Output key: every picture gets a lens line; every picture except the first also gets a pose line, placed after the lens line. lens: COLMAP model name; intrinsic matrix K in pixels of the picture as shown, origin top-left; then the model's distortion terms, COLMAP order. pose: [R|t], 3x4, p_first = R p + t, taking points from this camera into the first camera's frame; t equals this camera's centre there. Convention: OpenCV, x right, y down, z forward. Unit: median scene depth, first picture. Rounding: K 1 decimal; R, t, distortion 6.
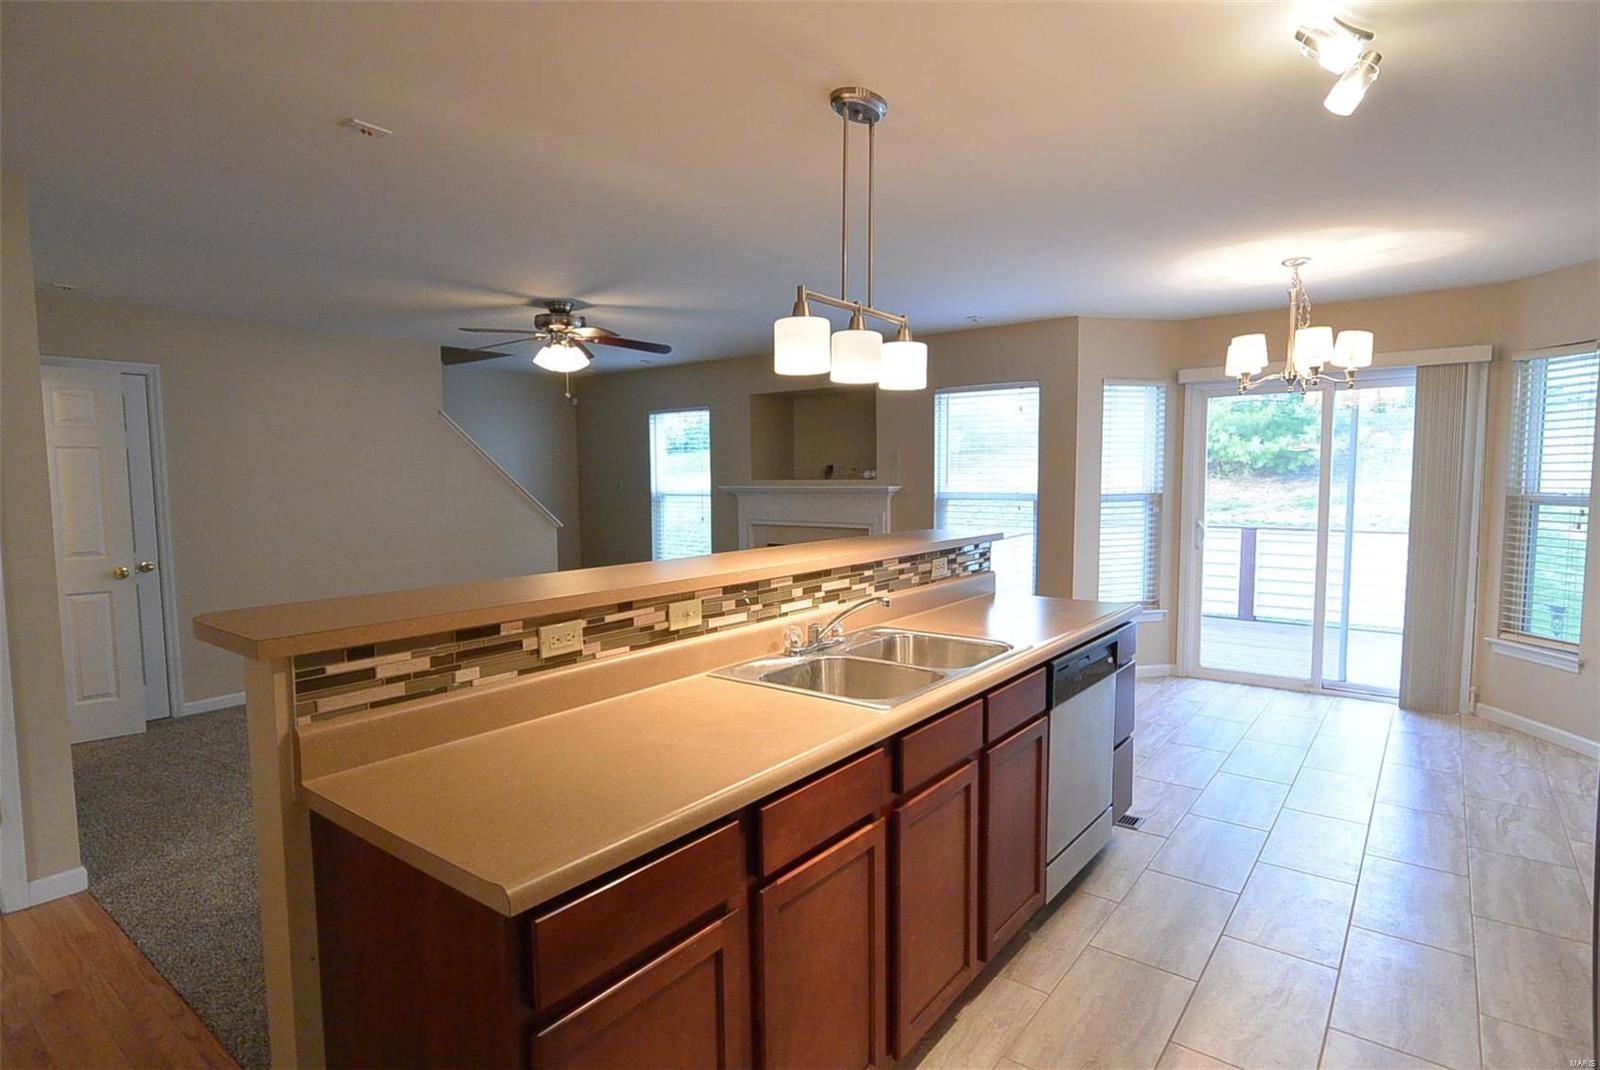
lens RADIAL K [[830.9, 0, 794.0], [0, 830.9, 540.0], [0, 0, 1]] dist [-0.003640, -0.001288]
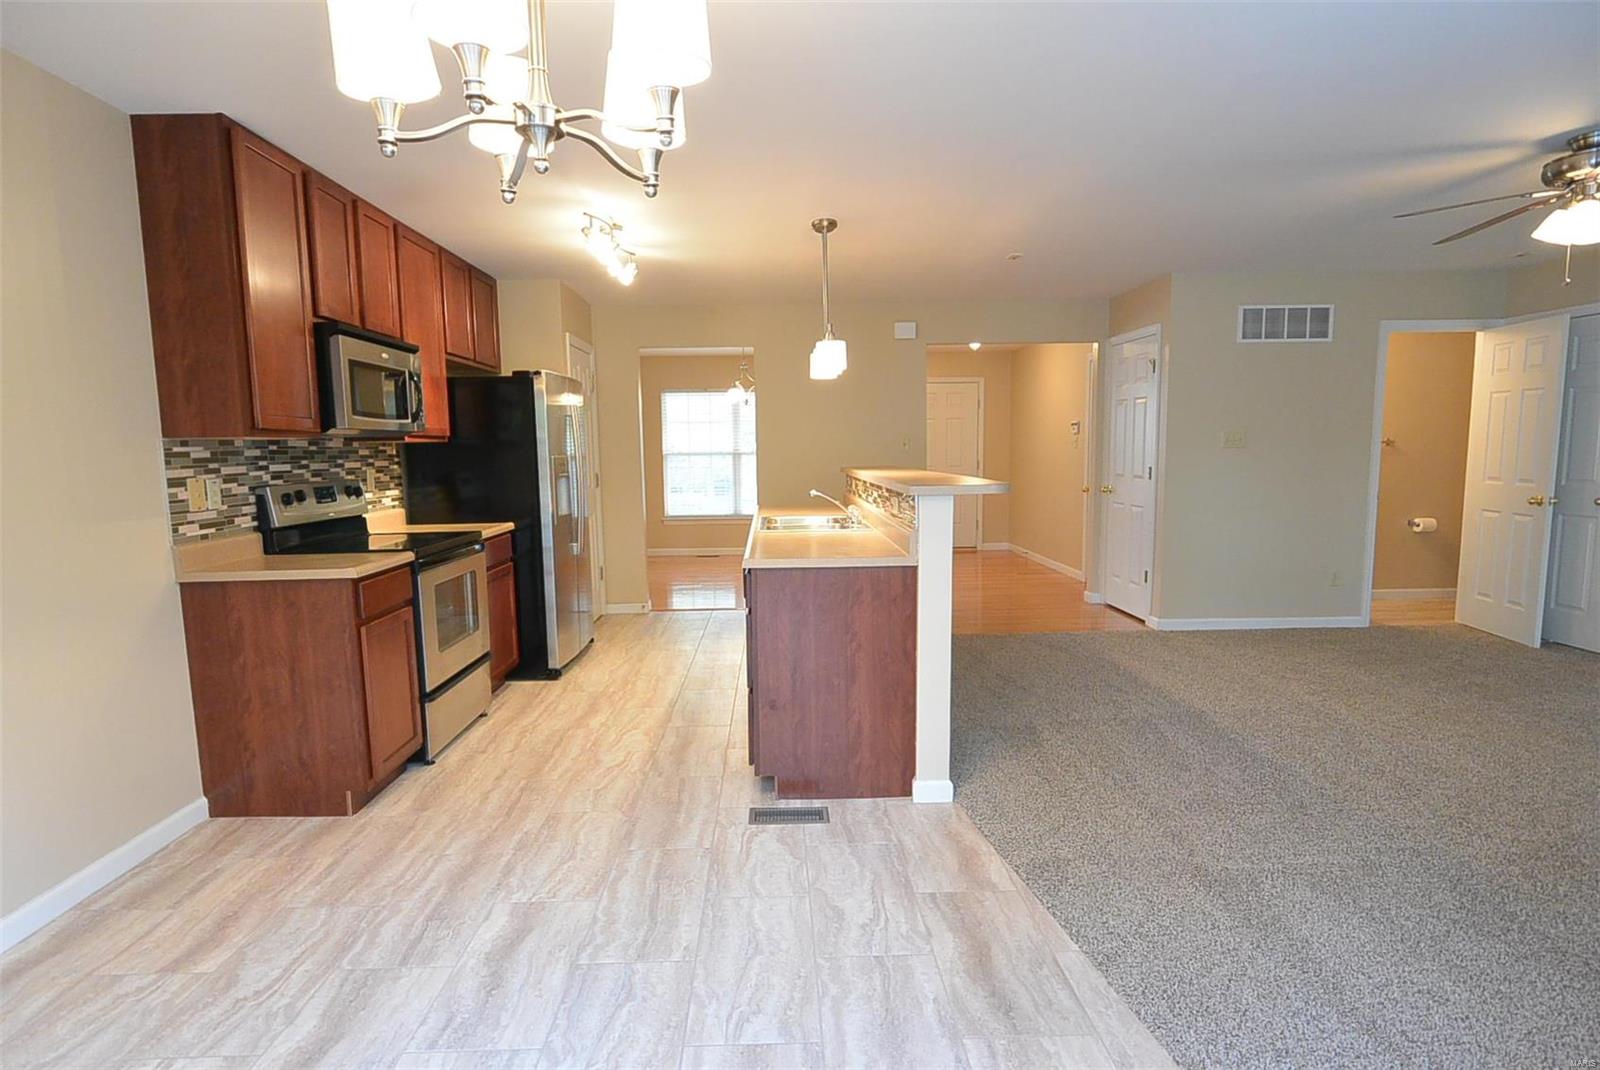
lens RADIAL K [[830.9, 0, 793.6], [0, 830.9, 546.0], [0, 0, 1]] dist [-0.003640, -0.001288]
pose [[-0.772702, 0.095291, -0.627576, 1.019071], [-0.027978, 0.982594, 0.183645, -0.116400], [0.634152, 0.159461, -0.756586, 1.851108]]
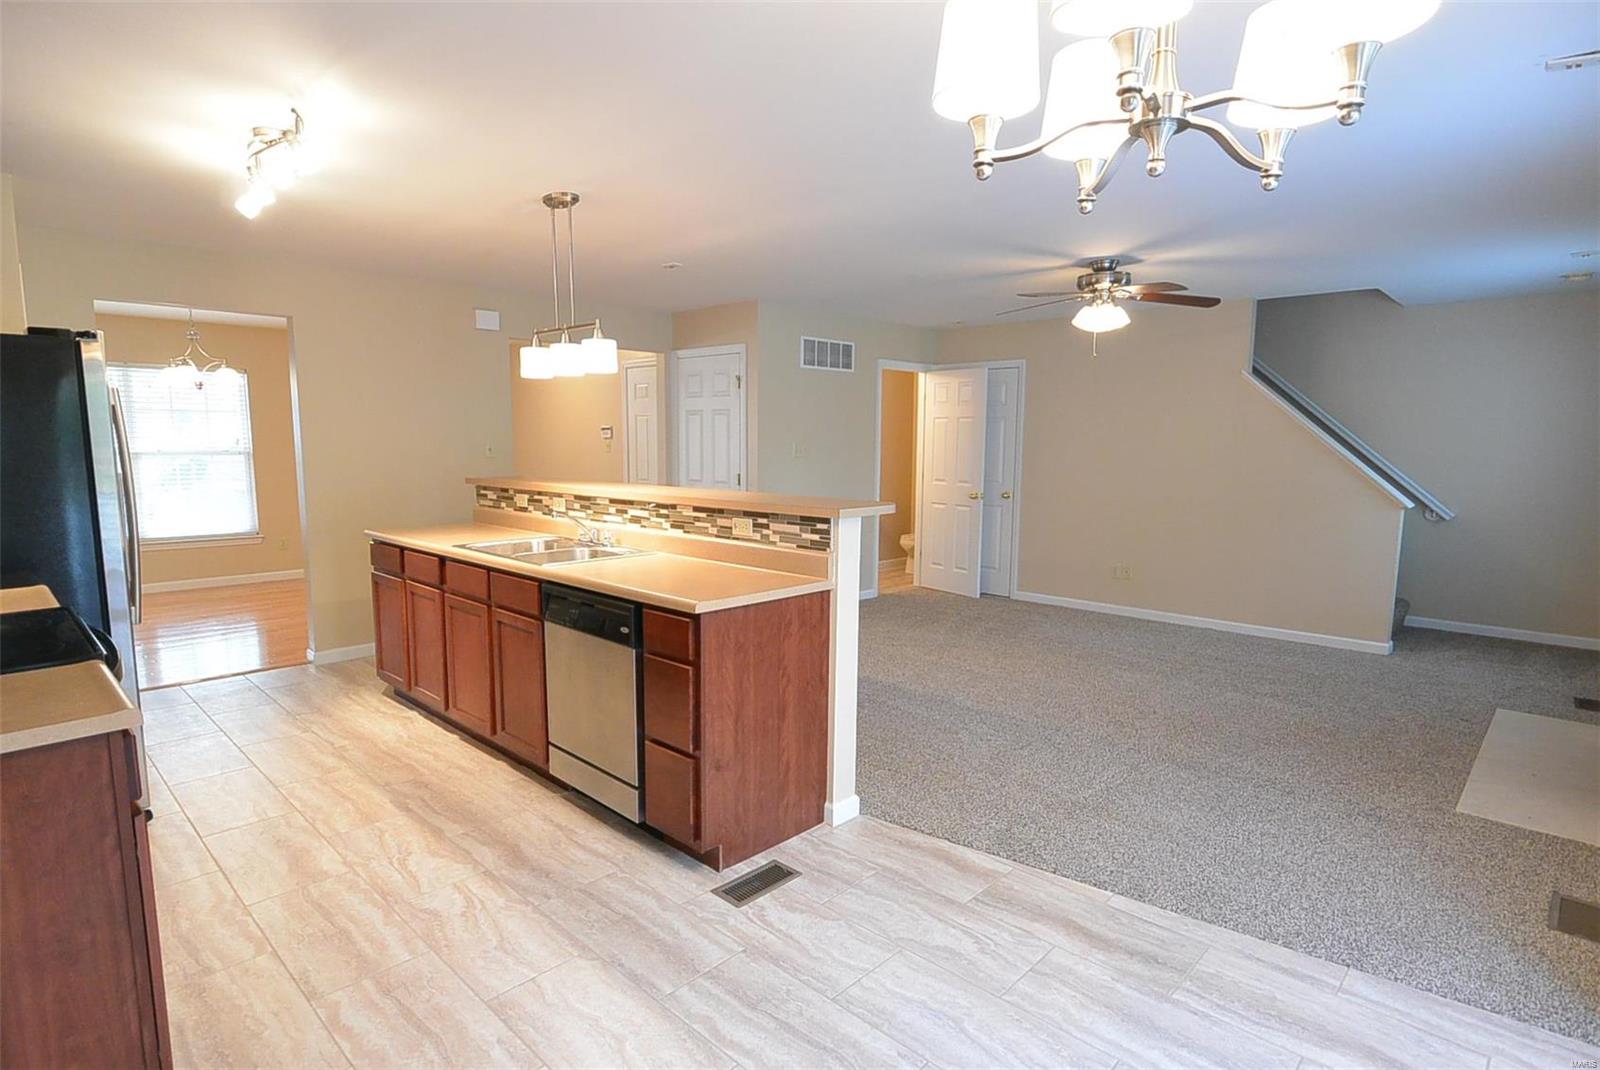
lens RADIAL K [[830.9, 0, 791.9], [0, 830.9, 546.0], [0, 0, 1]] dist [-0.003640, -0.001288]
pose [[-0.107128, 0.135916, -0.984911, 1.250746], [-0.084048, 0.985828, 0.145185, -0.103428], [0.990686, 0.098333, -0.094186, 1.233378]]
